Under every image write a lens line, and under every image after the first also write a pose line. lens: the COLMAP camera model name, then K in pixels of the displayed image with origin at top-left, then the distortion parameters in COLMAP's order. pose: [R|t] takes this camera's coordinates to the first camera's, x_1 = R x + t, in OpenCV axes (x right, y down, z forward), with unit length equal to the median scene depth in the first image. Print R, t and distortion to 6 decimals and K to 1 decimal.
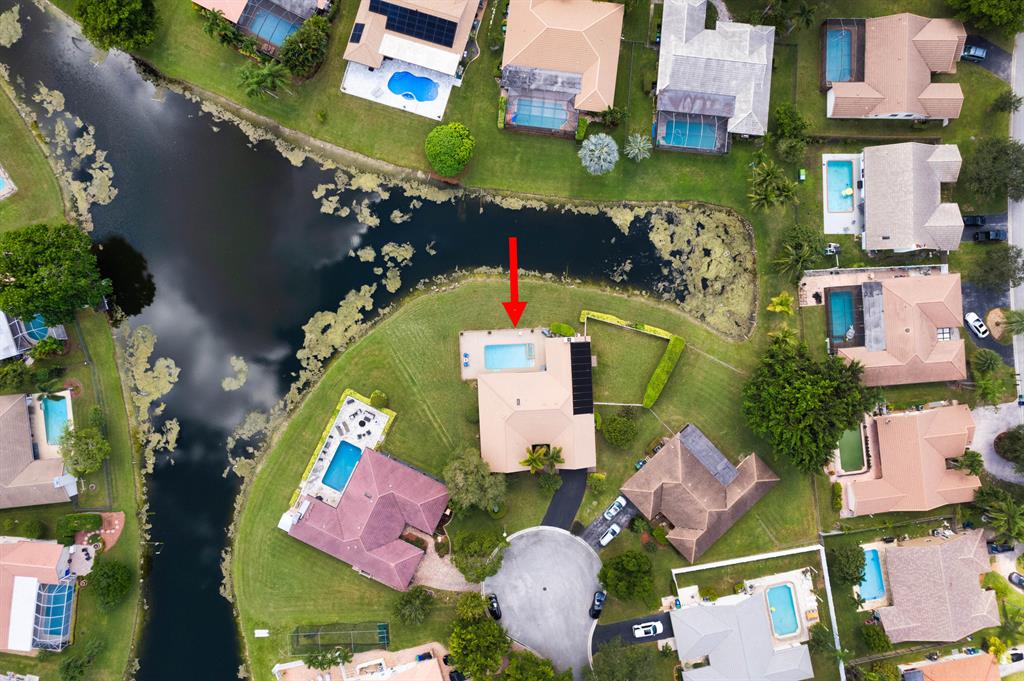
lens RADIAL K [[651.5, 0, 512.0], [0, 651.5, 340.5], [0, 0, 1]] dist [-0.041862, 0.000127]
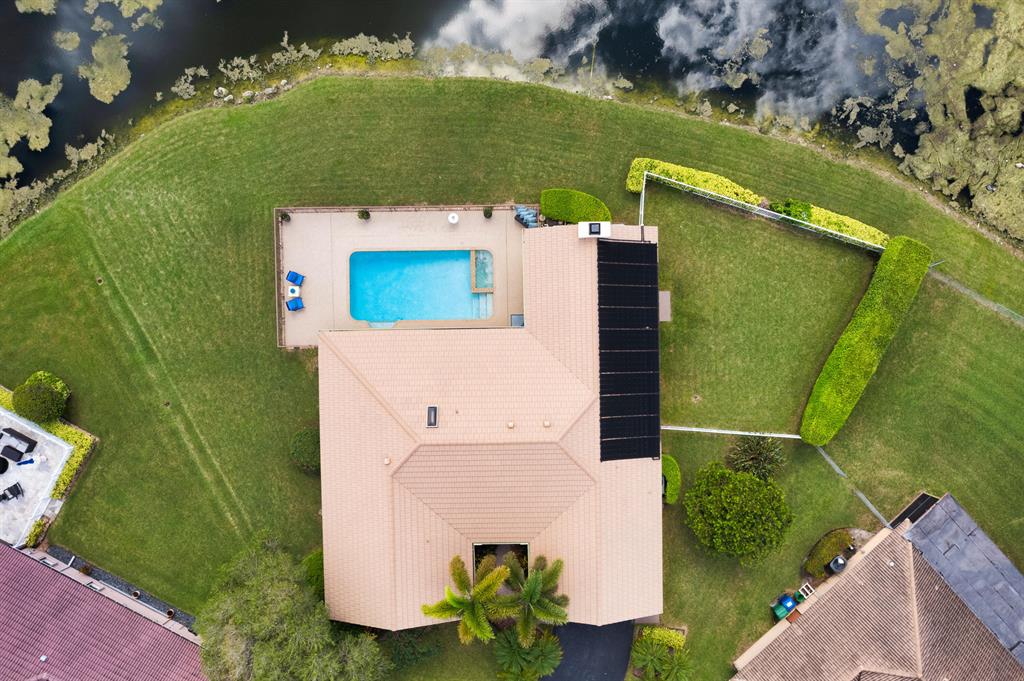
lens RADIAL K [[655.3, 0, 532.8], [0, 655.3, 363.4], [0, 0, 1]] dist [-0.034296, 0.000628]
pose [[0.999583, 0.028695, -0.003317, 0.058139], [-0.028676, 0.999574, 0.005492, 0.062322], [0.003473, -0.005395, 0.999979, 0.649586]]
